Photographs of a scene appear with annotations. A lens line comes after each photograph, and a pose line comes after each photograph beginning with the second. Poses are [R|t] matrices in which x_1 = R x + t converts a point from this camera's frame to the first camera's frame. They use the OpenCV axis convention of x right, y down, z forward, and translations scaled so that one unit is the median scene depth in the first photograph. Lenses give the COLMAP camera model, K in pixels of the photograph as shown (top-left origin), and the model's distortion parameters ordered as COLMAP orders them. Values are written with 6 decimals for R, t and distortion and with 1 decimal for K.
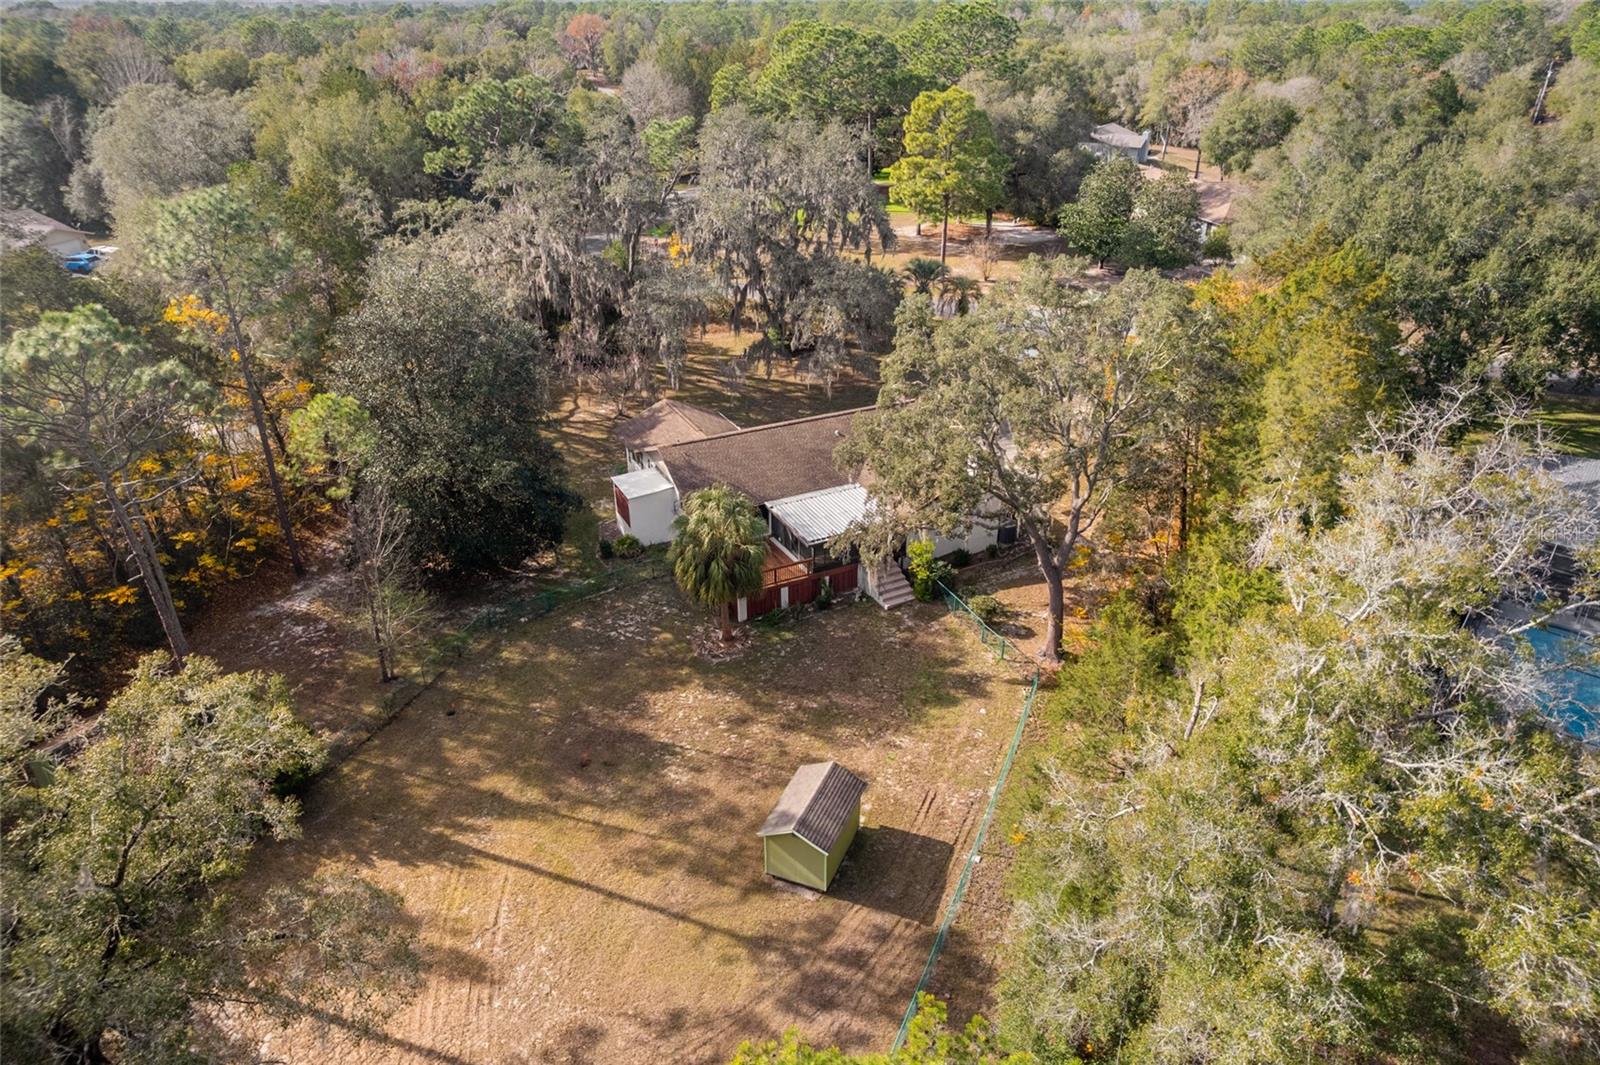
lens RADIAL K [[1034.7, 0, 797.8], [0, 1034.7, 538.5], [0, 0, 1]] dist [-0.063044, 0.054366]
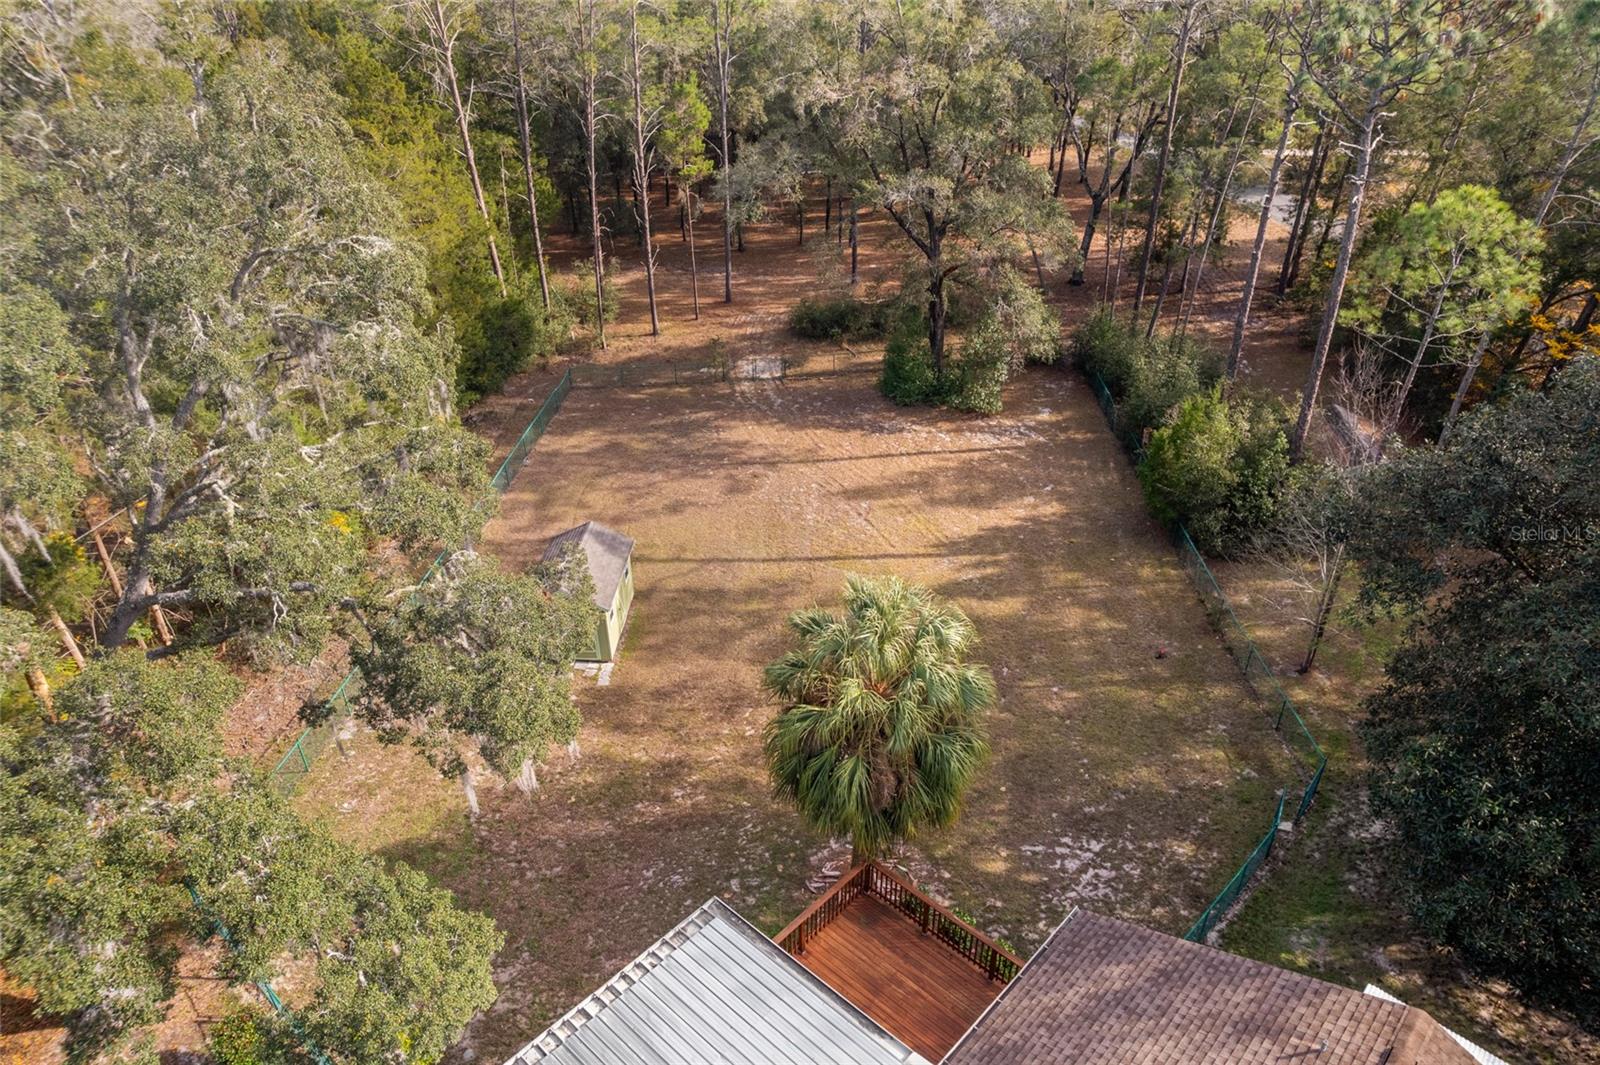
lens RADIAL K [[1034.7, 0, 797.8], [0, 1034.7, 538.5], [0, 0, 1]] dist [-0.063044, 0.054366]
pose [[-0.940816, 0.187449, -0.282360, 0.074877], [-0.147216, 0.524401, 0.838649, -0.438718], [0.305274, 0.830582, -0.465770, 1.281167]]
